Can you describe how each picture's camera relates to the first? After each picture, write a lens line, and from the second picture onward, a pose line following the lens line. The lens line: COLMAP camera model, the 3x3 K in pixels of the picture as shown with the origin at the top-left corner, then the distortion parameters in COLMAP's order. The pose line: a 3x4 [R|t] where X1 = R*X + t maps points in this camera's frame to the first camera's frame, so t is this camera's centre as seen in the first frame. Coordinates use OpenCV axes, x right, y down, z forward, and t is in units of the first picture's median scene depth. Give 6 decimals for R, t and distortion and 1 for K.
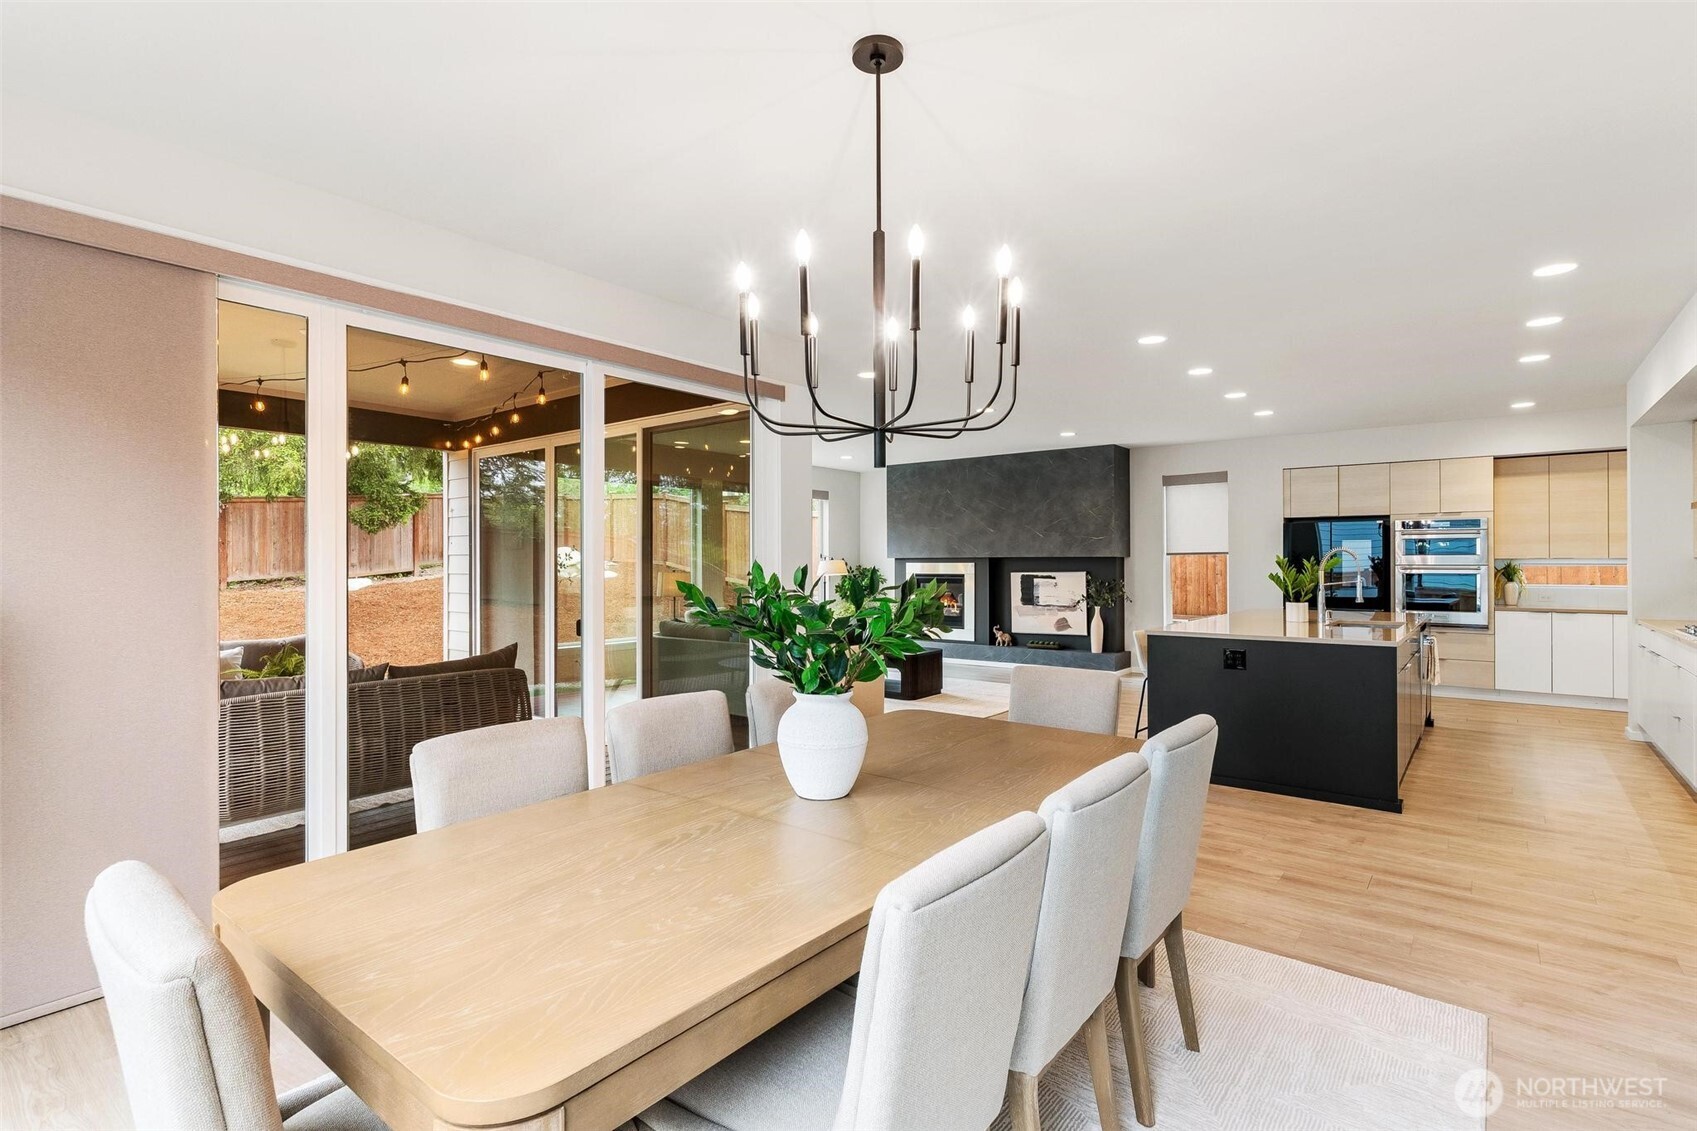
lens RADIAL K [[818.7, 0, 849.2], [0, 818.7, 562.3], [0, 0, 1]] dist [0.000502, 0.000821]
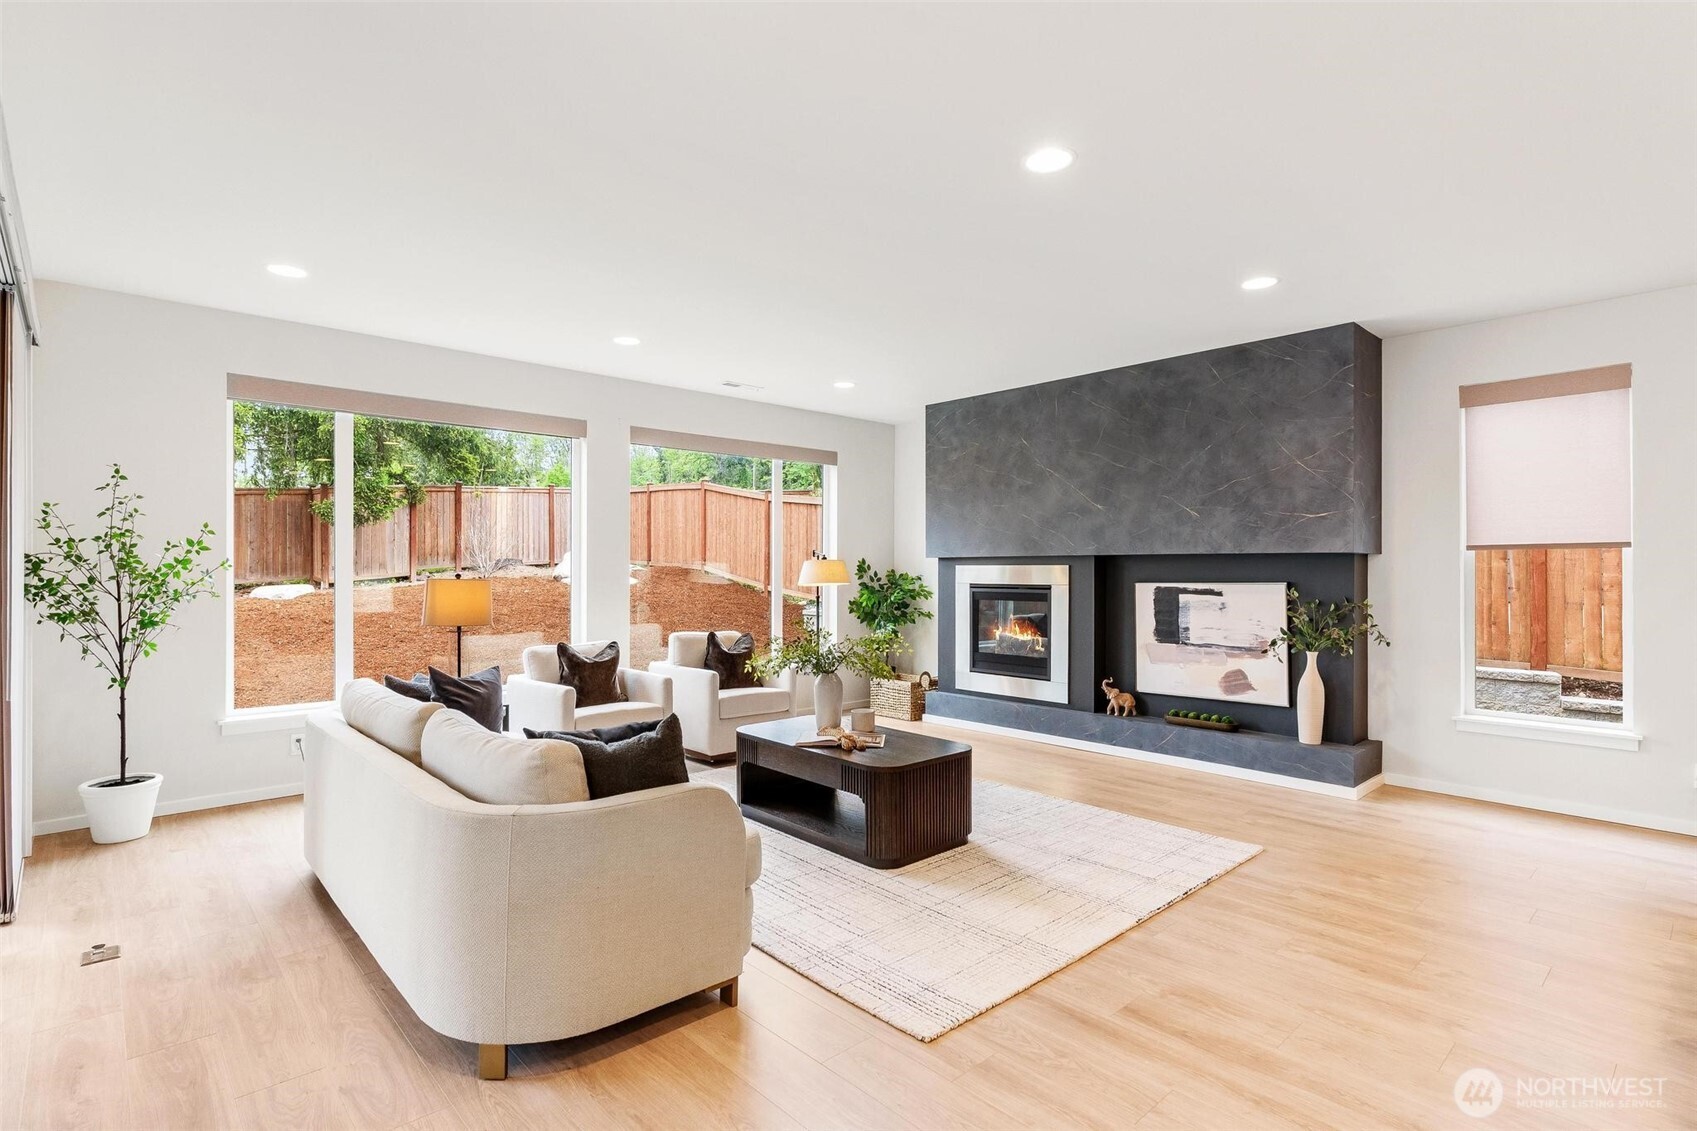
lens RADIAL K [[818.7, 0, 846.9], [0, 818.7, 569.5], [0, 0, 1]] dist [0.000502, 0.000821]
pose [[0.987134, 0.005331, -0.159809, 0.094942], [-0.005578, 0.999984, -0.001098, 0.005153], [0.159801, 0.001975, 0.987147, 0.429868]]
